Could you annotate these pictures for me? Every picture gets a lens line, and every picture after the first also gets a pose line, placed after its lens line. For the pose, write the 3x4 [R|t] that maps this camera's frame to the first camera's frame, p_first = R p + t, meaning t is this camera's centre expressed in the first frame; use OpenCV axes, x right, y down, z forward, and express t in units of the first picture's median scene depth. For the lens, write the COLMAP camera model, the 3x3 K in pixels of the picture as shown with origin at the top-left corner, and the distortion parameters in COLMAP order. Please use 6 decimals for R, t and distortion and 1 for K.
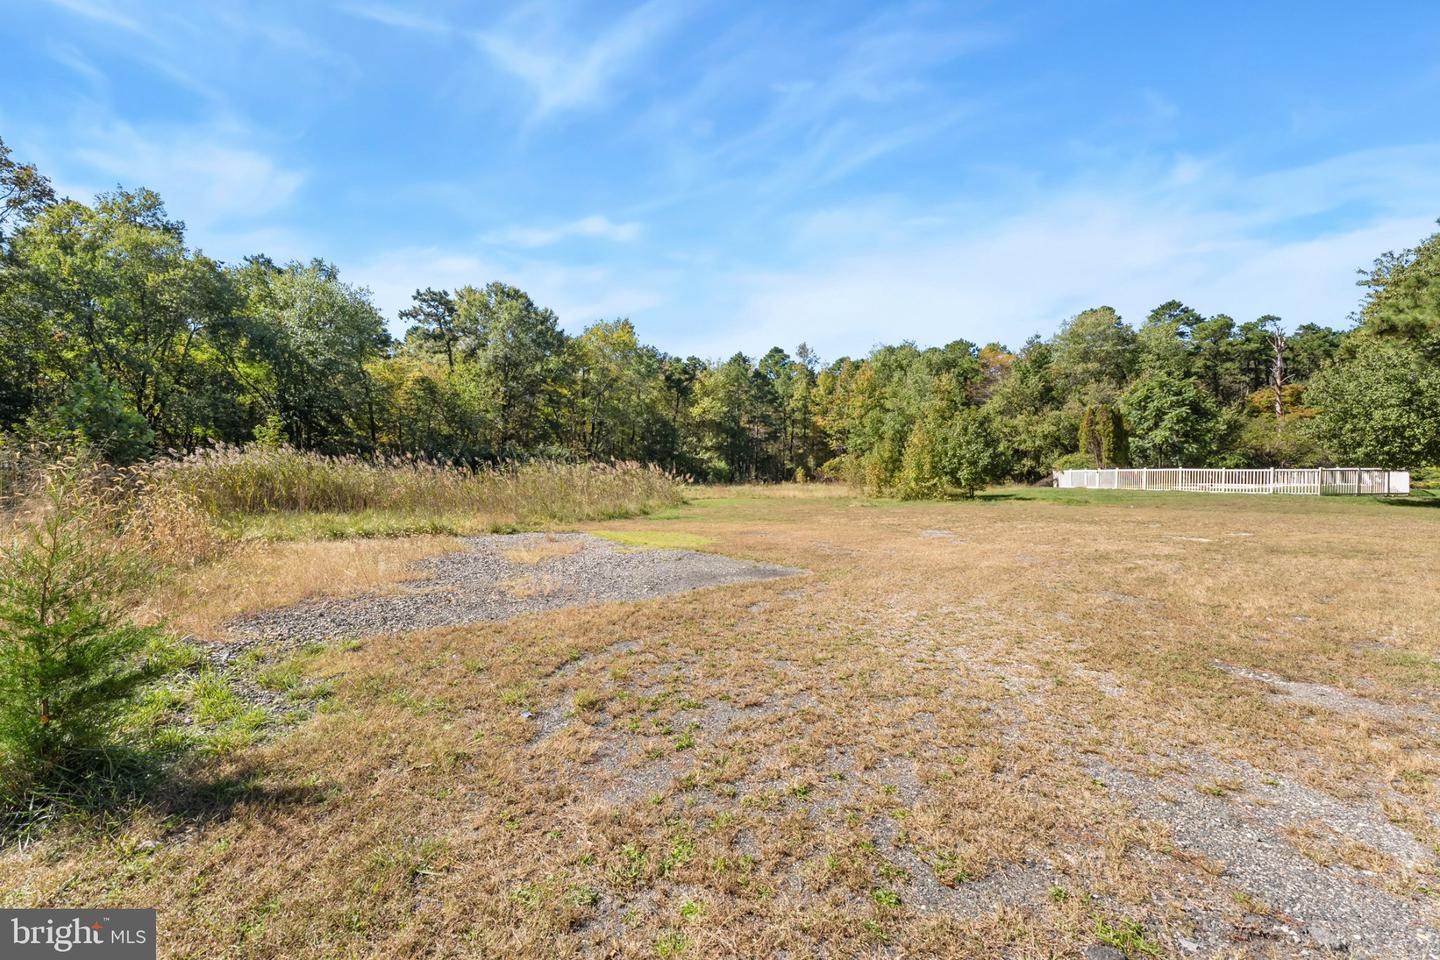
lens RADIAL K [[575.6, 0, 716.9], [0, 575.6, 475.9], [0, 0, 1]] dist [-0.001802, 0.000320]
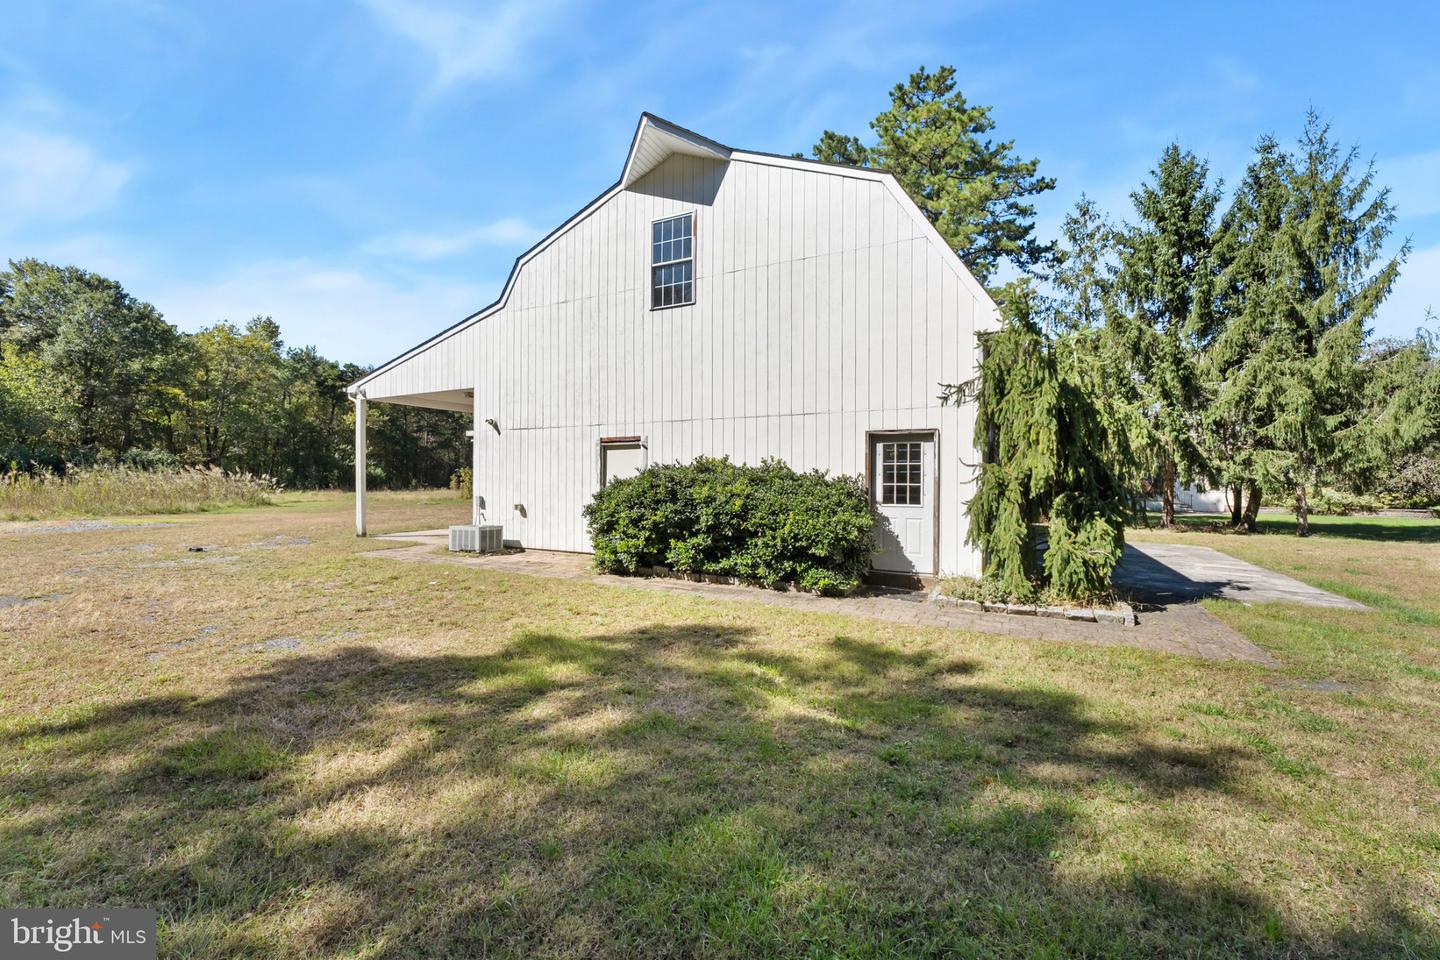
lens RADIAL K [[575.6, 0, 723.4], [0, 575.6, 485.8], [0, 0, 1]] dist [-0.001802, 0.000320]
pose [[0.900852, -0.000588, 0.434125, 0.145547], [-0.001066, 0.999993, 0.003568, 0.002246], [-0.434124, -0.003677, 0.900846, -0.256206]]
